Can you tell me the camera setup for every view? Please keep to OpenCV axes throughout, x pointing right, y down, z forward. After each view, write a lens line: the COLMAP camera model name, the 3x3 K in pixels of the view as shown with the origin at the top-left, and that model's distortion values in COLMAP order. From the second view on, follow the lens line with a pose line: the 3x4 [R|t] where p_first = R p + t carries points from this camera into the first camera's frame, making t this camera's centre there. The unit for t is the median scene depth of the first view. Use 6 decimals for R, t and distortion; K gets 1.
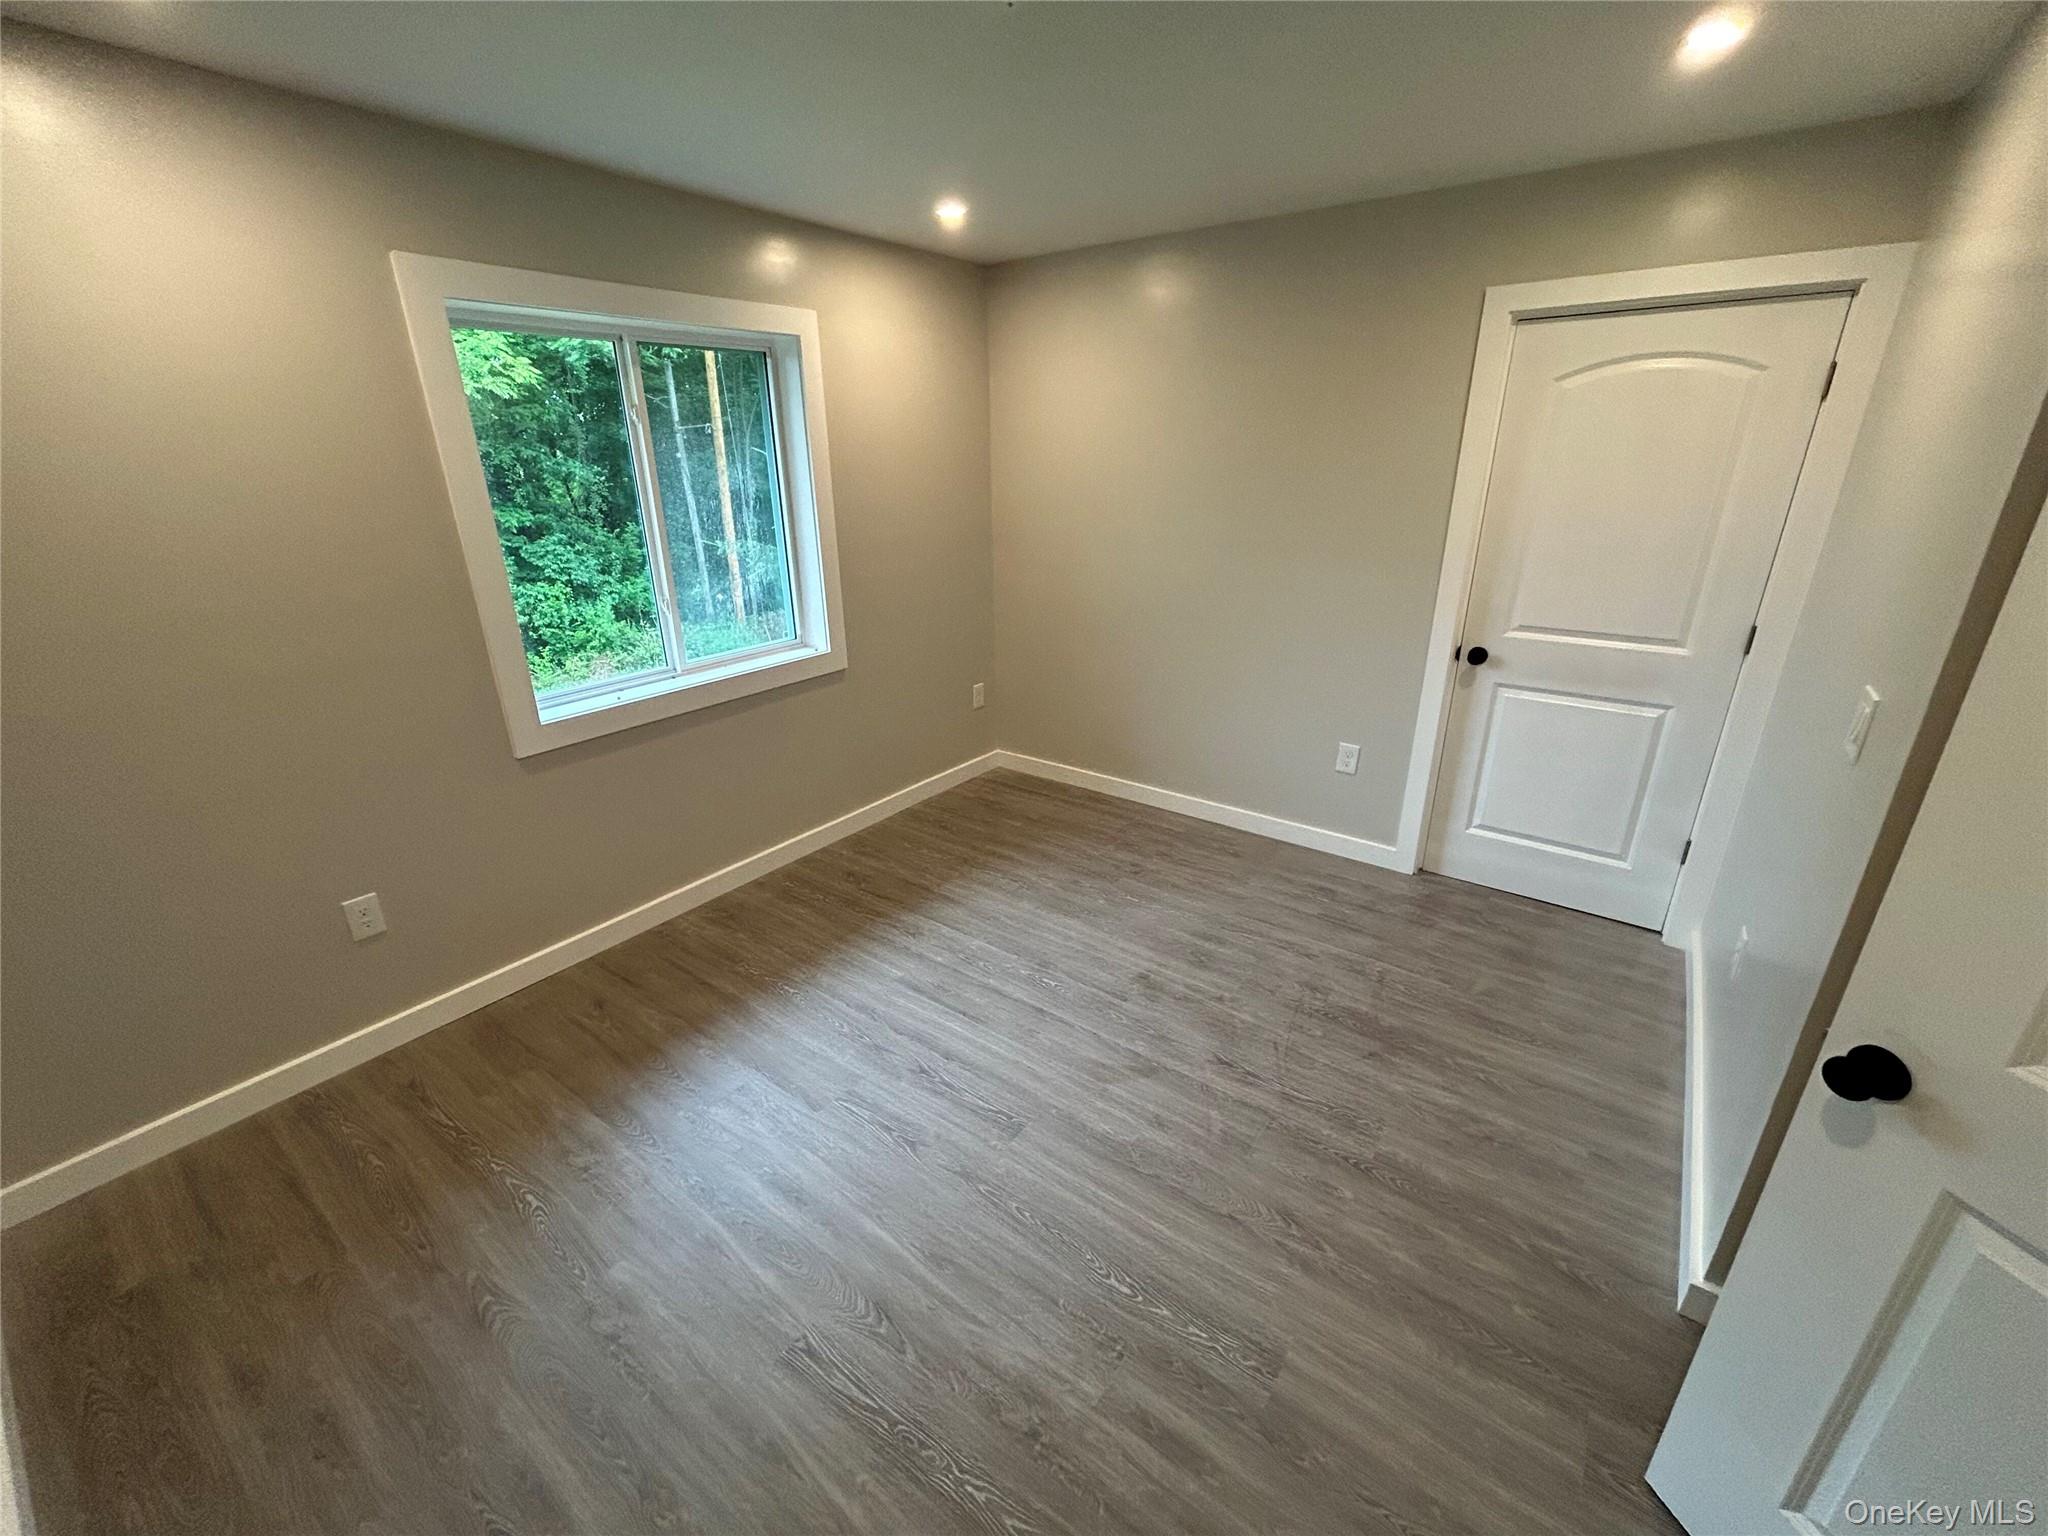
lens RADIAL K [[832.8, 0, 1024.0], [0, 832.8, 768.0], [0, 0, 1]] dist [-0.000055, 0.000433]
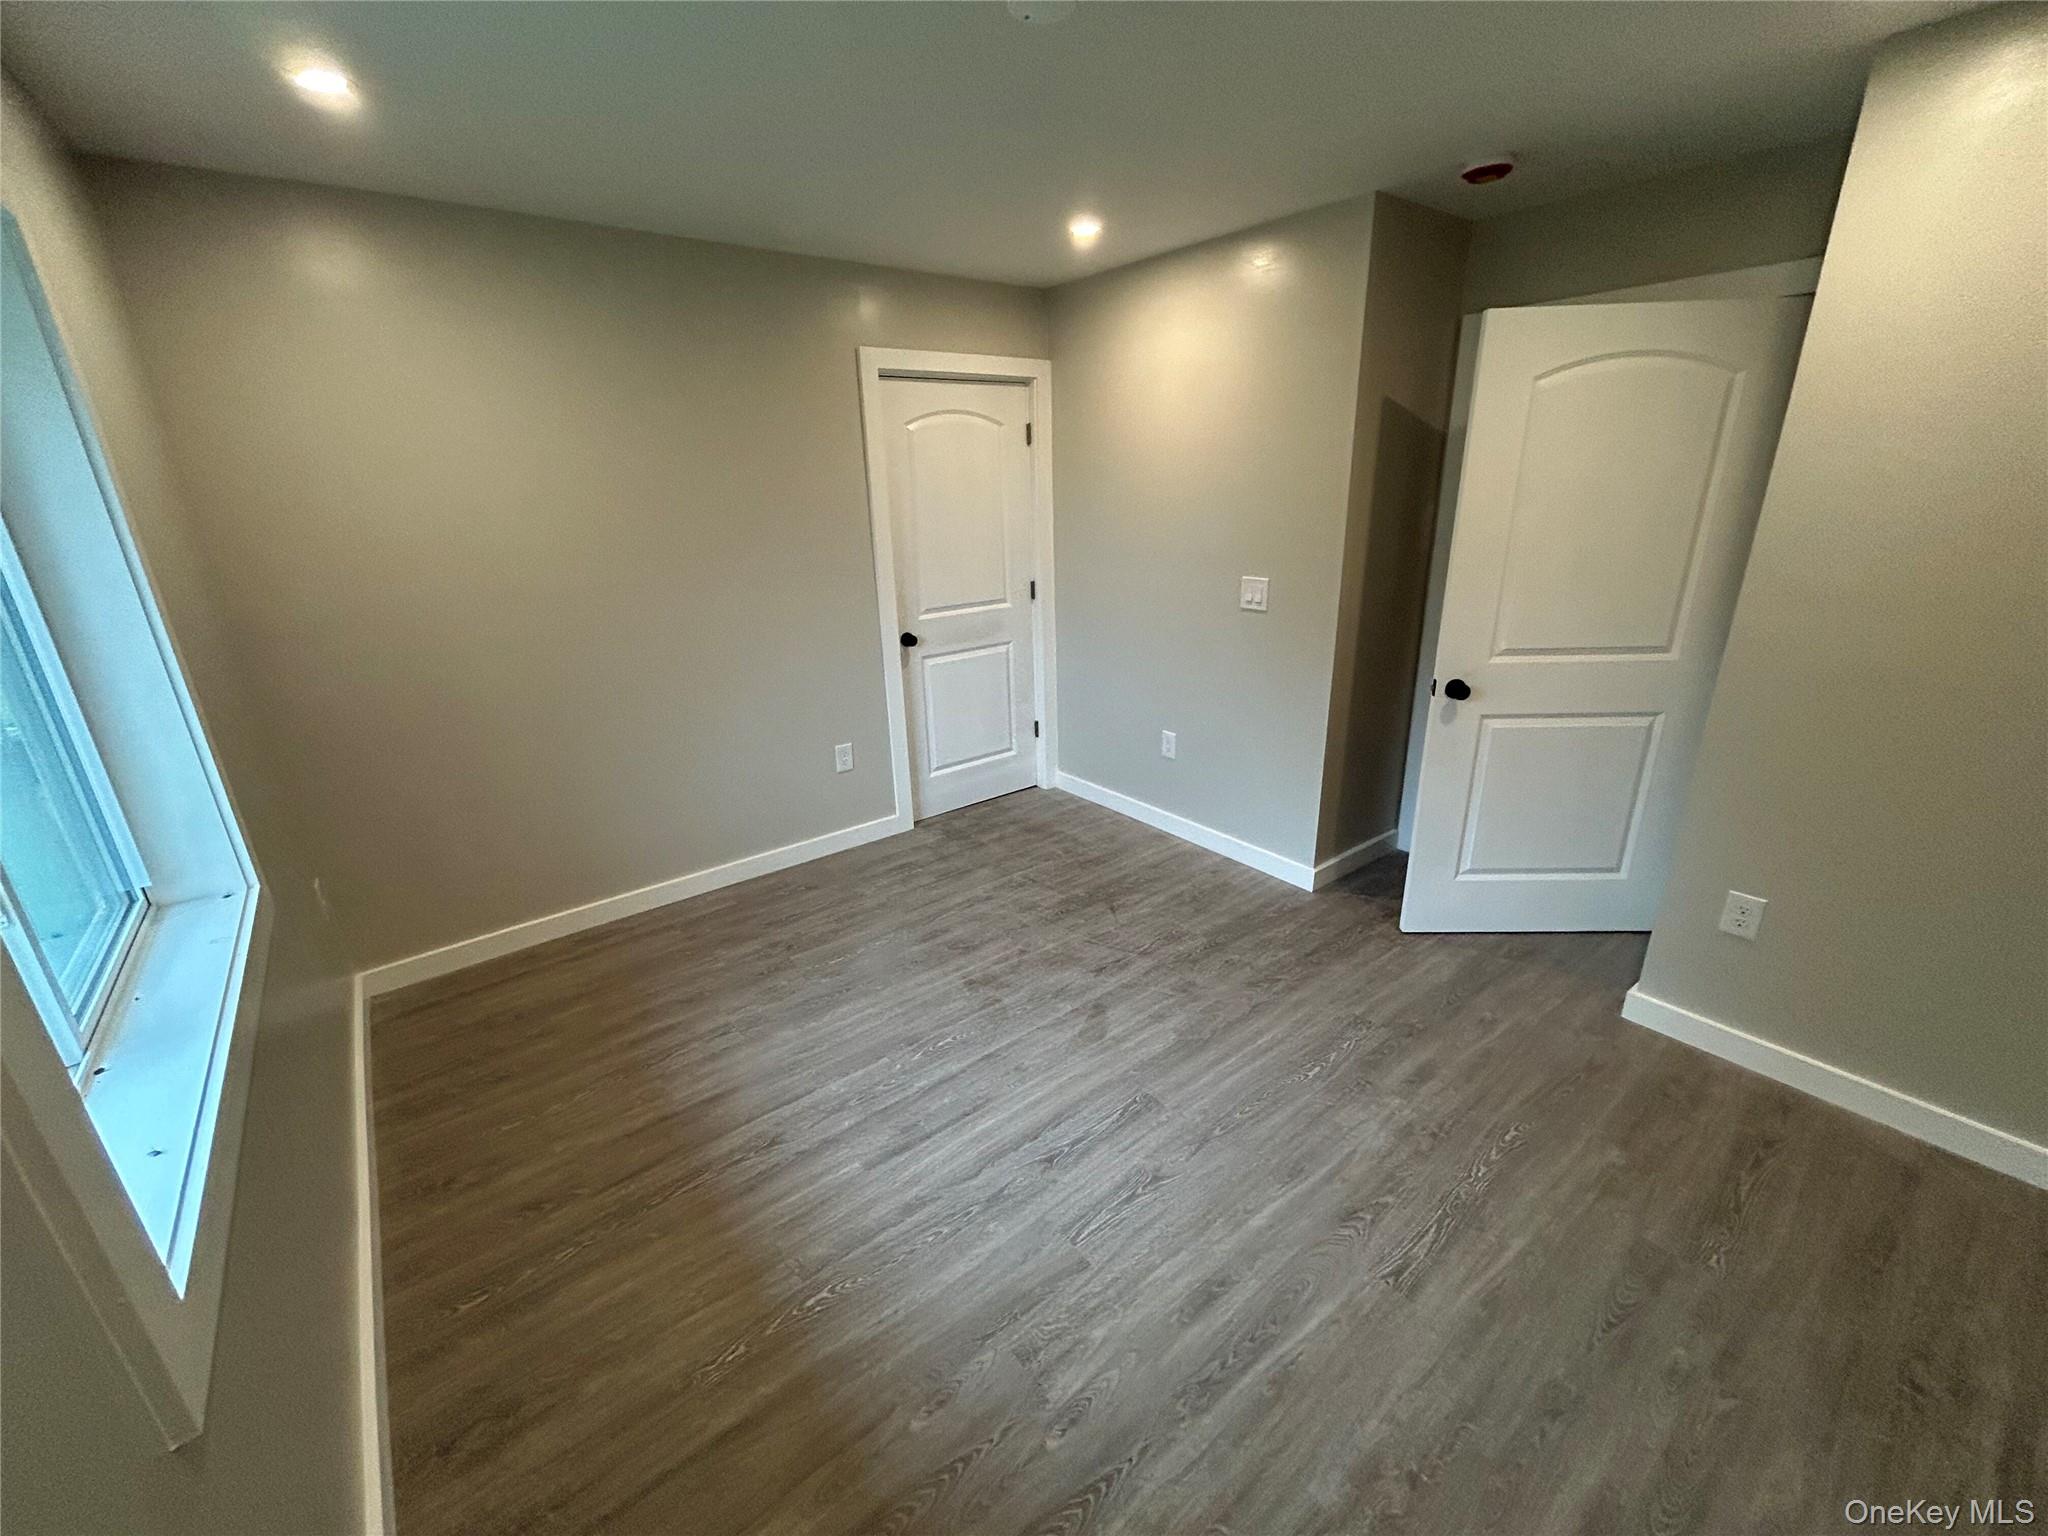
lens RADIAL K [[832.8, 0, 1024.0], [0, 832.8, 768.0], [0, 0, 1]] dist [-0.000055, 0.000433]
pose [[0.257172, -0.316710, 0.912993, -0.725875], [0.369566, 0.905186, 0.209903, -0.186012], [-0.892907, 0.283430, 0.349834, 0.543545]]
